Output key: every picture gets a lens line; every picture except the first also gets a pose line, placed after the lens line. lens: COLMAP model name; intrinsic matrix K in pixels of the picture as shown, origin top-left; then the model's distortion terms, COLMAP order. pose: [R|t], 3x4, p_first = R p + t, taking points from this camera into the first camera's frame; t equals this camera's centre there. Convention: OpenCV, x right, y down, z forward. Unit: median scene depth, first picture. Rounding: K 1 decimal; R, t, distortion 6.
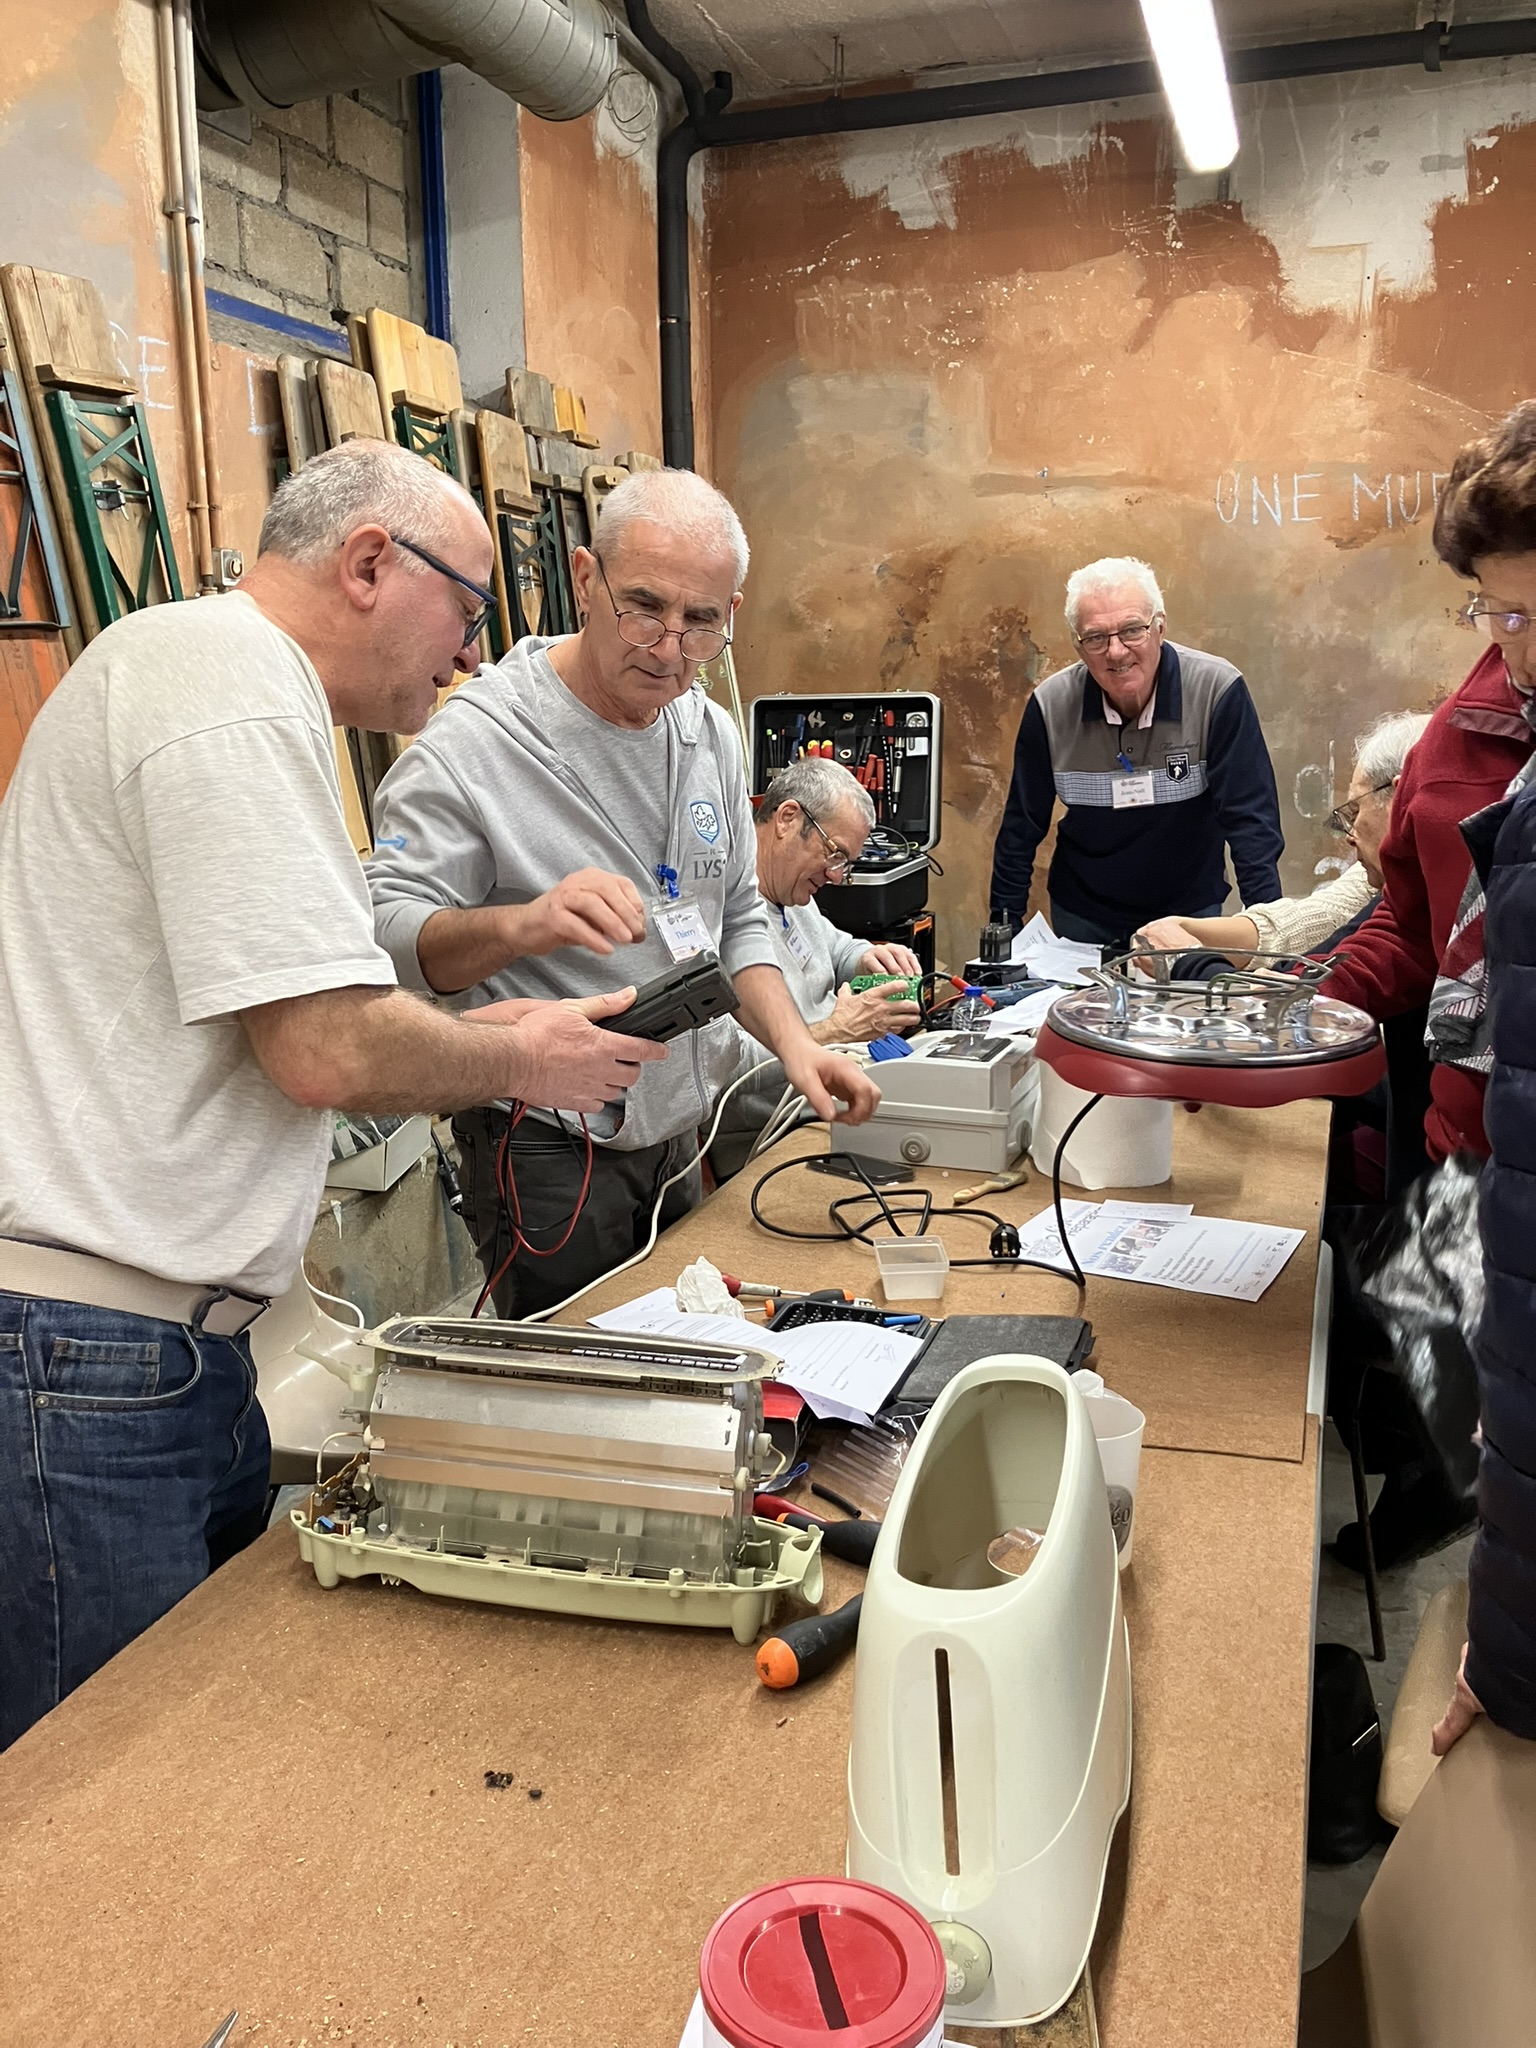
lens RADIAL K [[1748.8, 0, 767.8], [0, 1748.8, 1025.0], [0, 0, 1]] dist [0.028843, -0.011141]
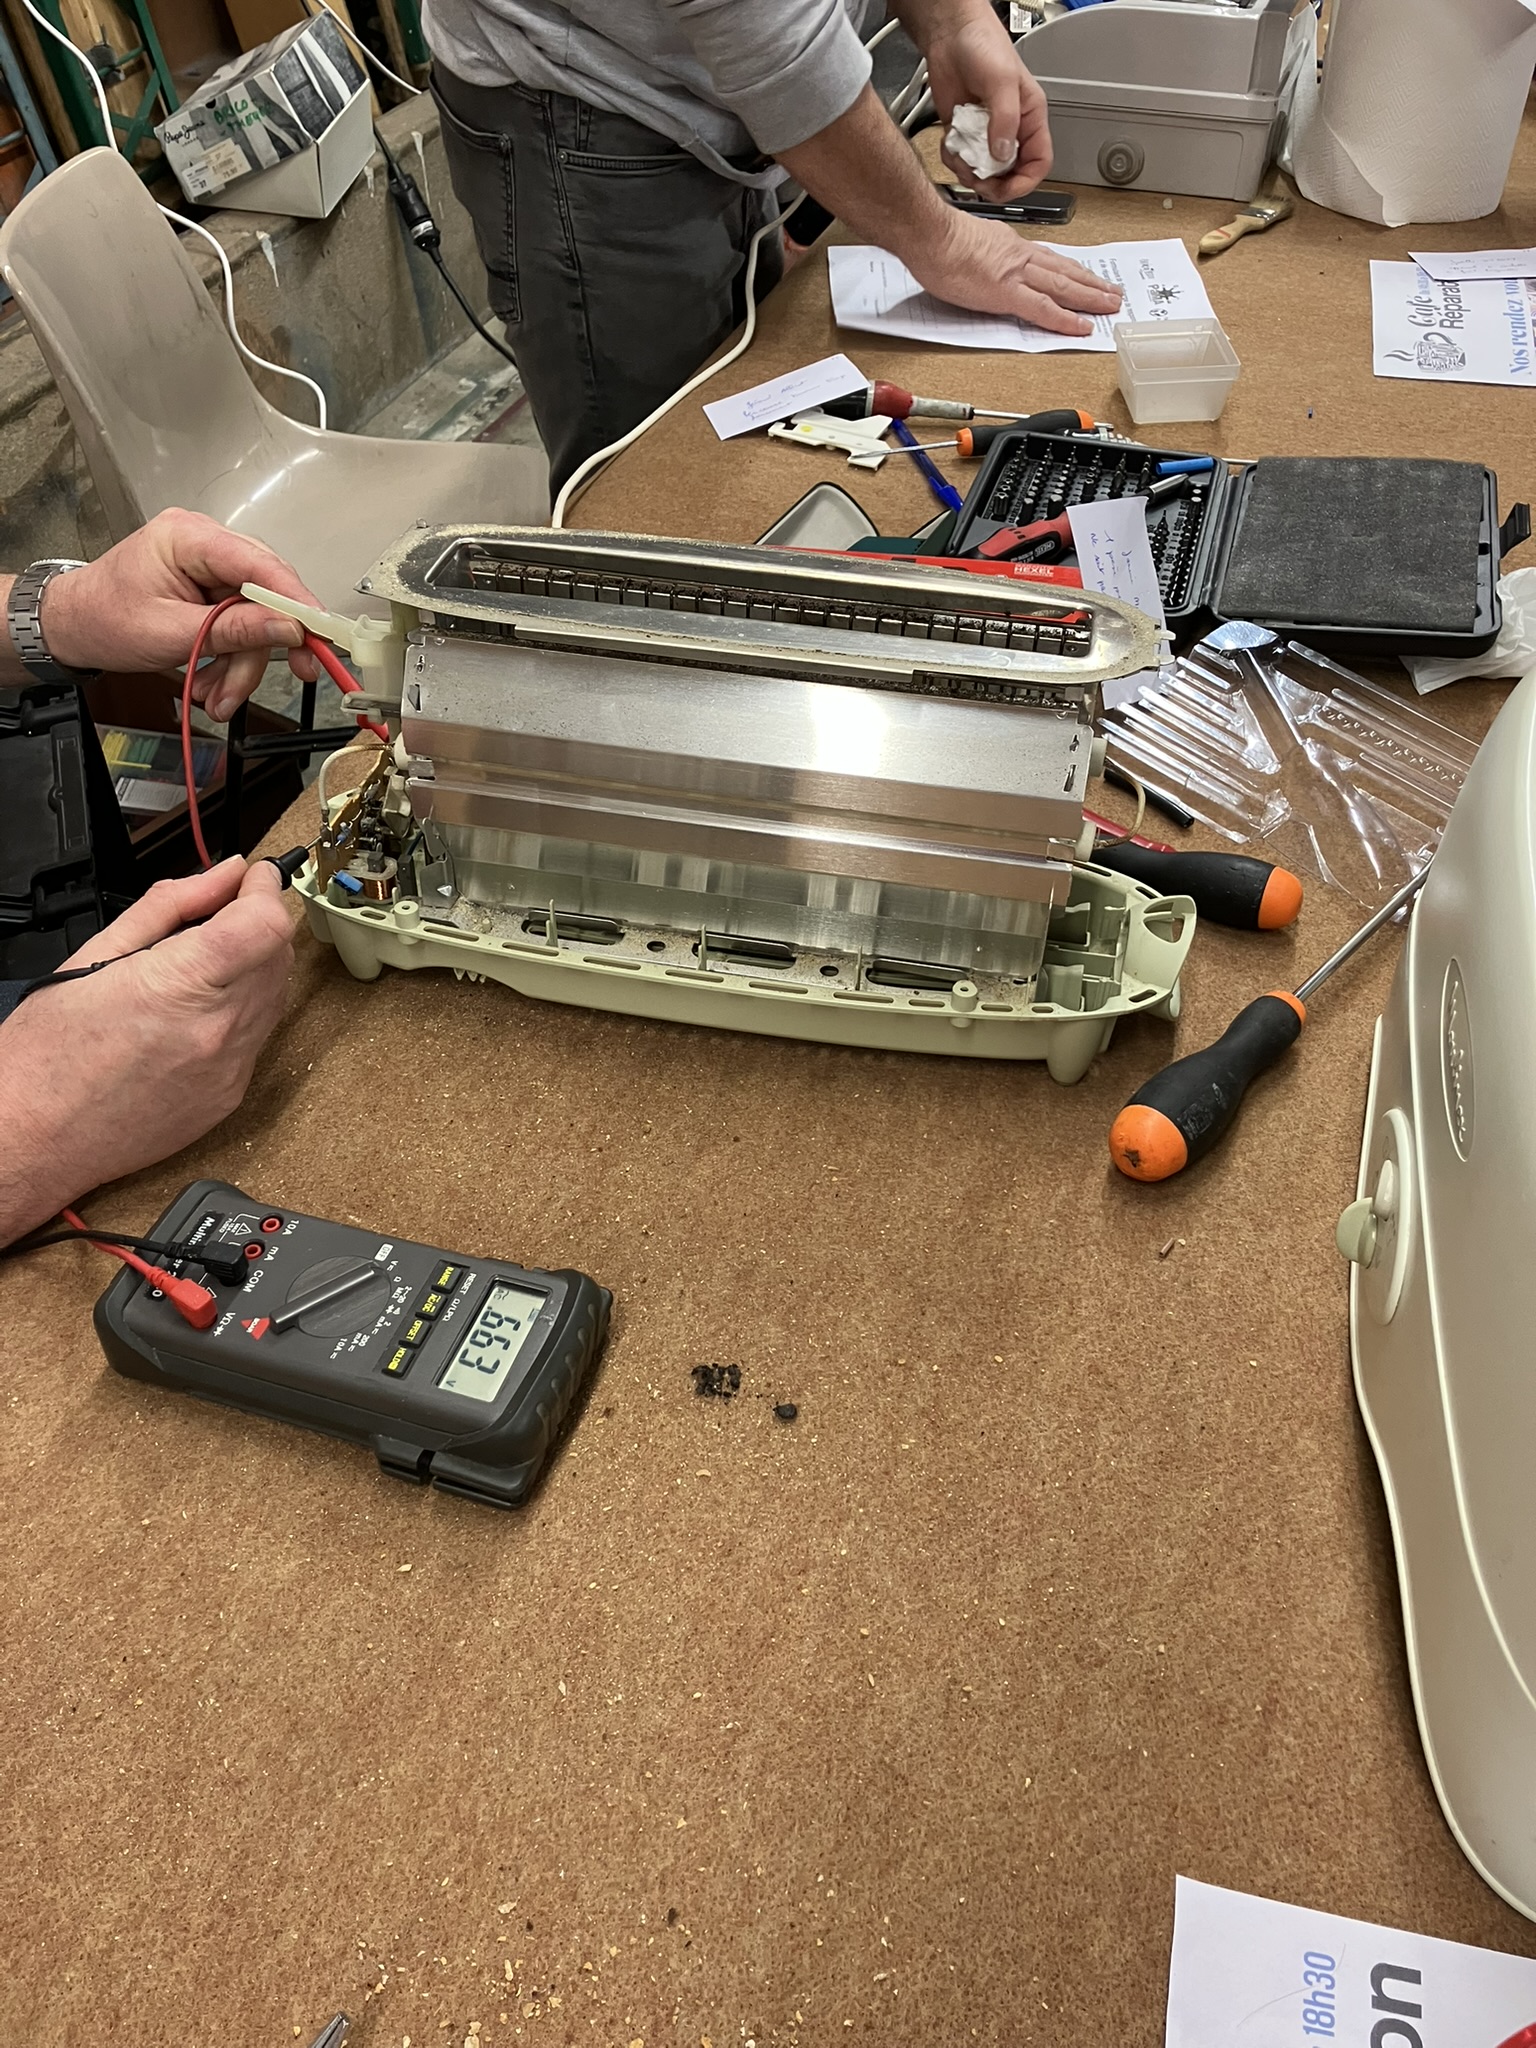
lens RADIAL K [[1748.8, 0, 814.5], [0, 1748.8, 1040.7], [0, 0, 1]] dist [0.028843, -0.011141]
pose [[0.999310, -0.018929, 0.031945, -0.116864], [-0.000168, 0.857998, 0.513653, 0.024498], [-0.037132, -0.513304, 0.857403, 0.471200]]
